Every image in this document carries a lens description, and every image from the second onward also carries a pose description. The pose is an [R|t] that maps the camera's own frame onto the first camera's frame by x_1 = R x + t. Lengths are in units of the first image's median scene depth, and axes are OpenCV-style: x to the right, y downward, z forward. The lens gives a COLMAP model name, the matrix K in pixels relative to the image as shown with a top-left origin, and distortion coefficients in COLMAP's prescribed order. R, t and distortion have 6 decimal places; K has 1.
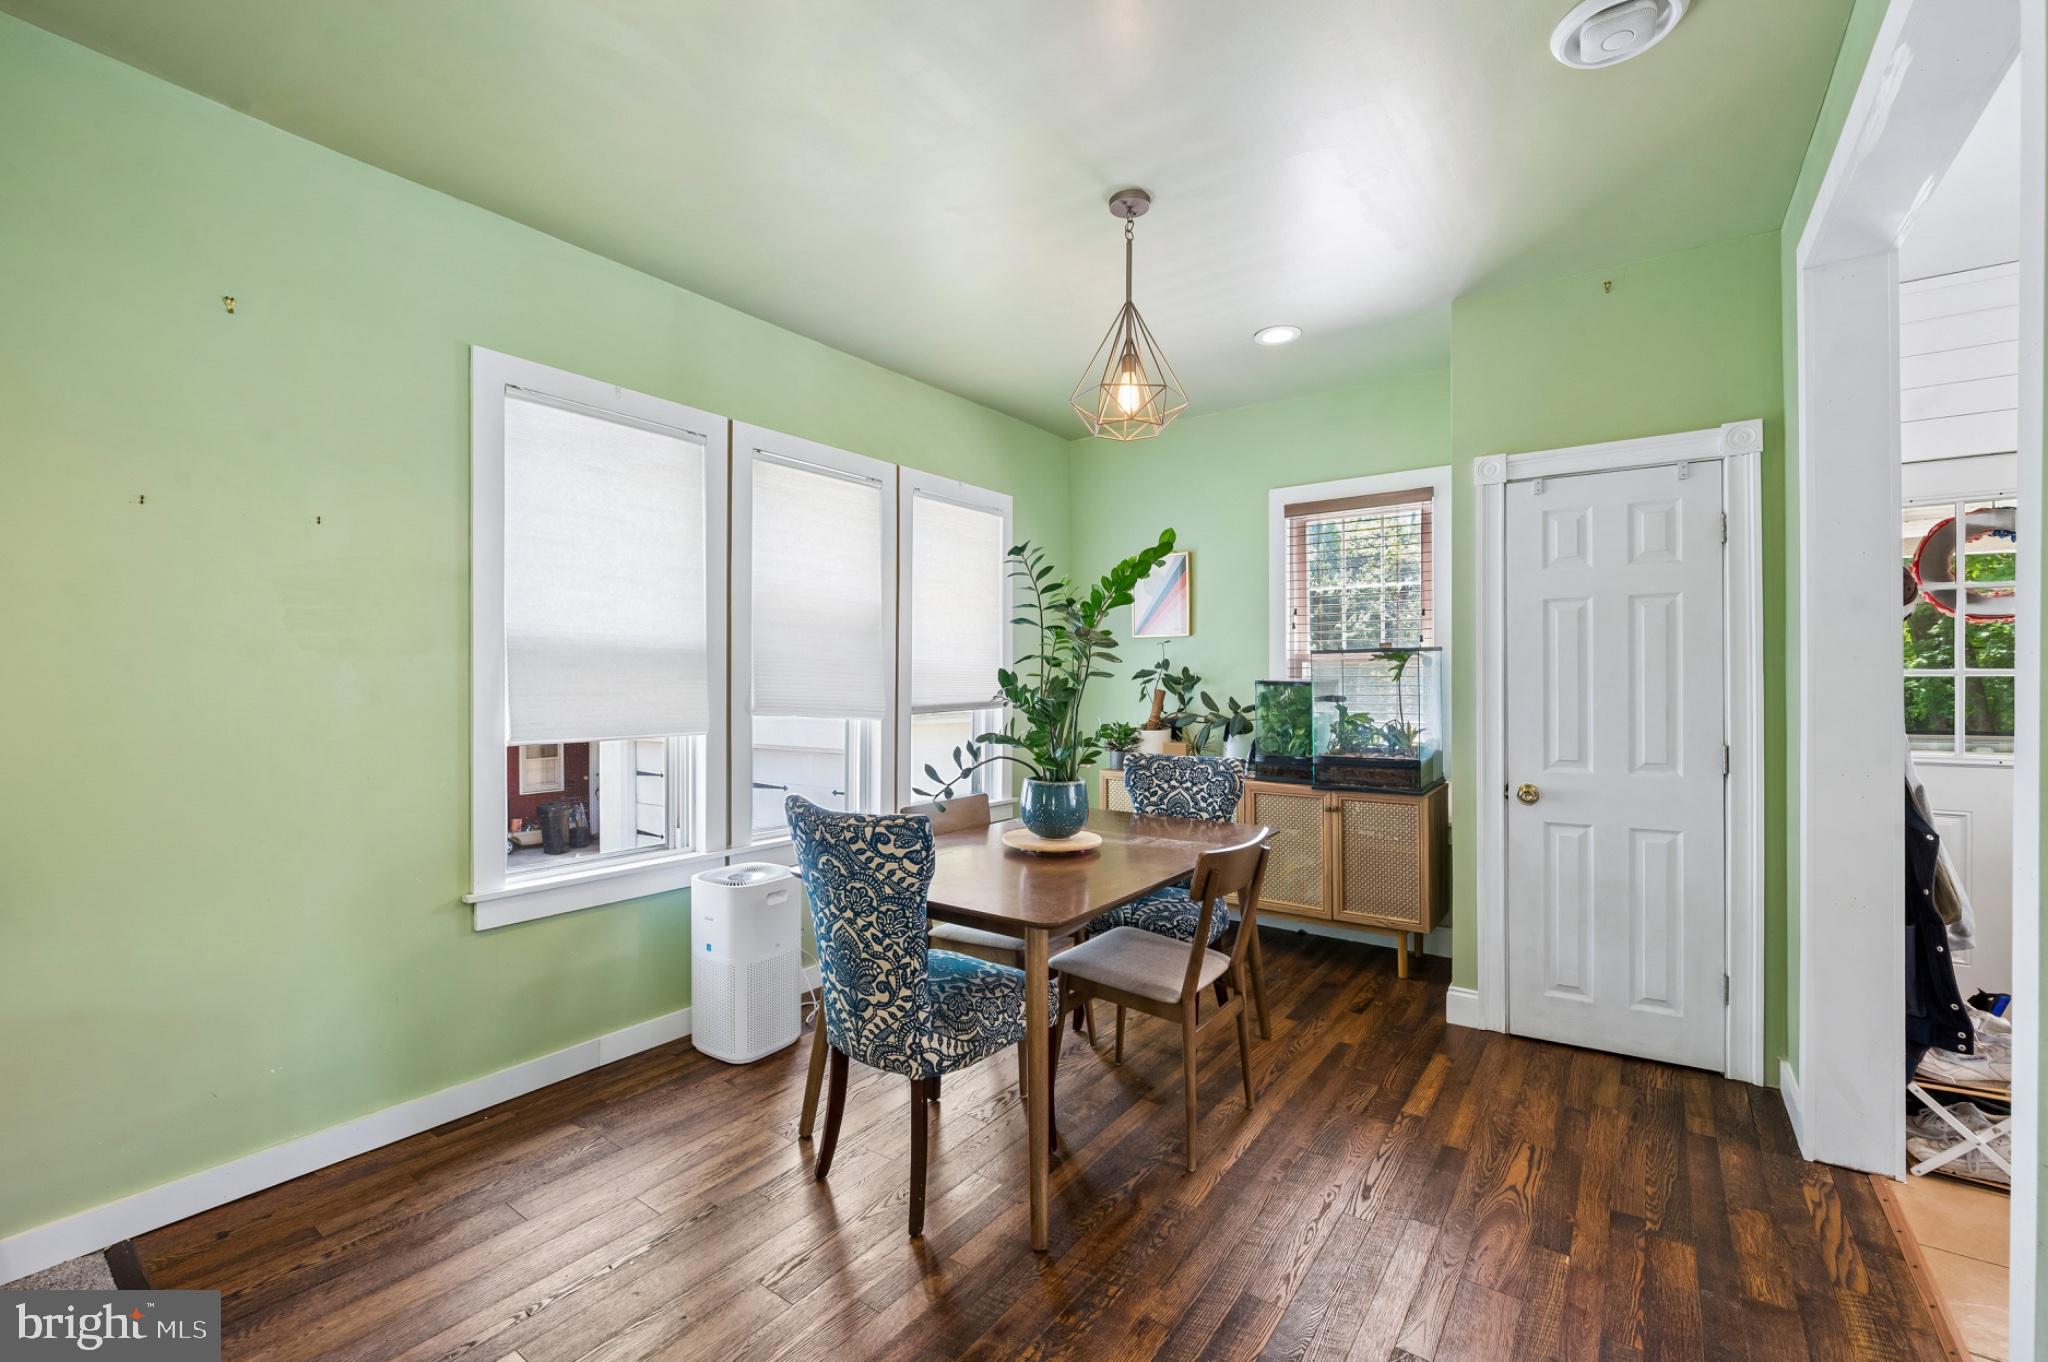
lens RADIAL K [[862.5, 0, 1027.3], [0, 862.5, 686.6], [0, 0, 1]] dist [-0.007672, 0.000591]
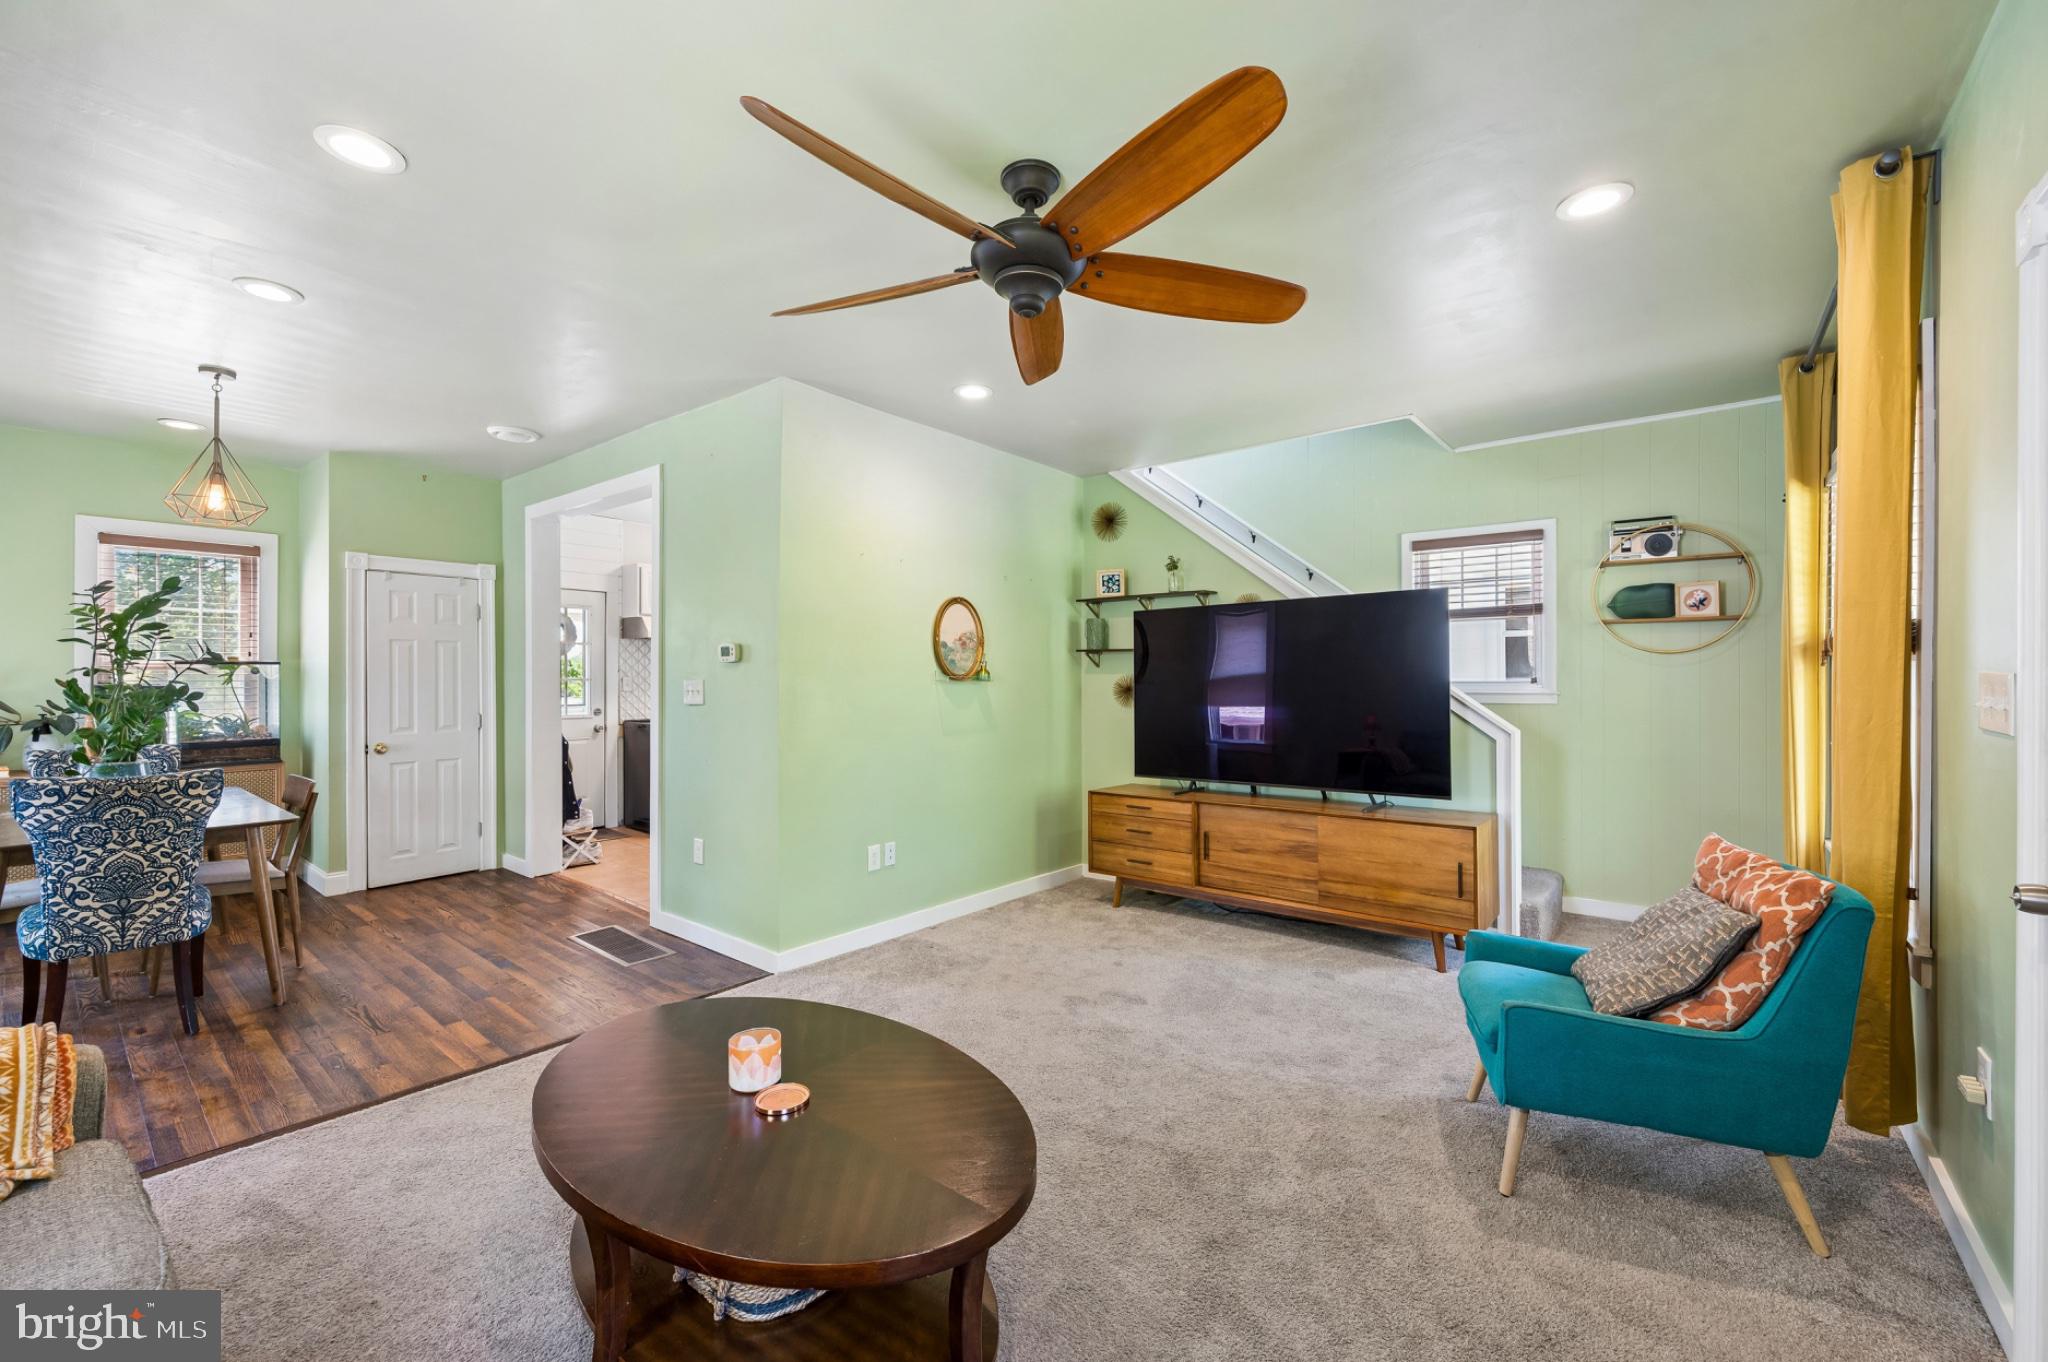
lens RADIAL K [[814.6, 0, 1028.4], [0, 814.6, 672.5], [0, 0, 1]] dist [-0.002411, 0.000021]
pose [[0.049207, 0.007653, 0.998759, -1.147716], [0.006657, 0.999946, -0.007990, -0.010454], [-0.998766, 0.007041, 0.049153, -0.463853]]
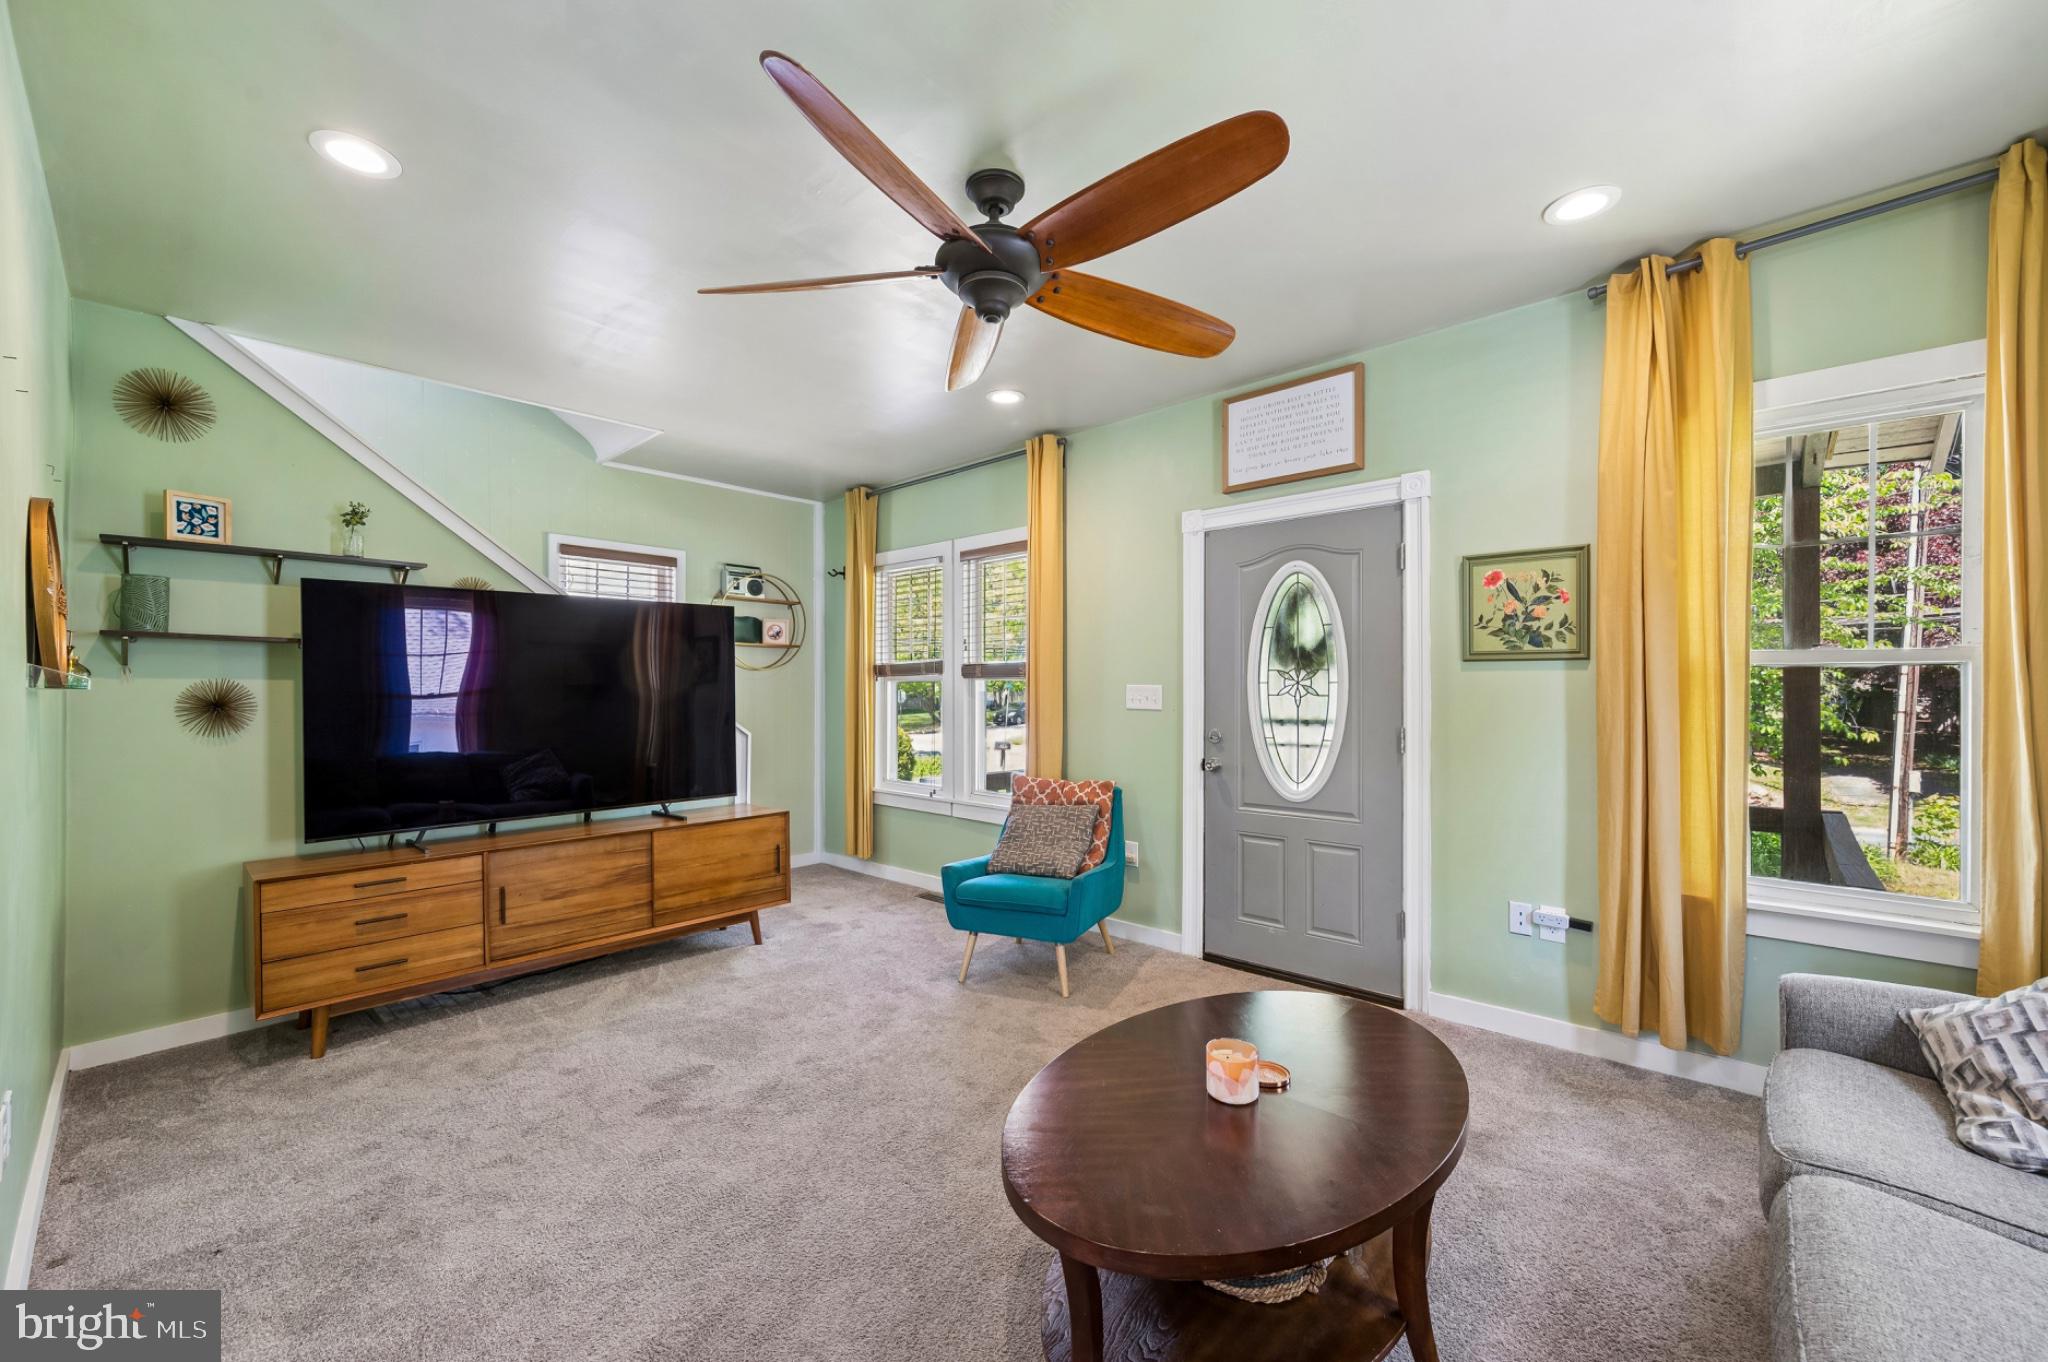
lens RADIAL K [[814.6, 0, 1027.8], [0, 814.6, 689.2], [0, 0, 1]] dist [-0.002411, 0.000021]
pose [[-0.992921, 0.002342, 0.118753, -0.455520], [0.002646, 0.999994, 0.002401, -0.006111], [-0.118746, 0.002698, -0.992921, 0.387636]]
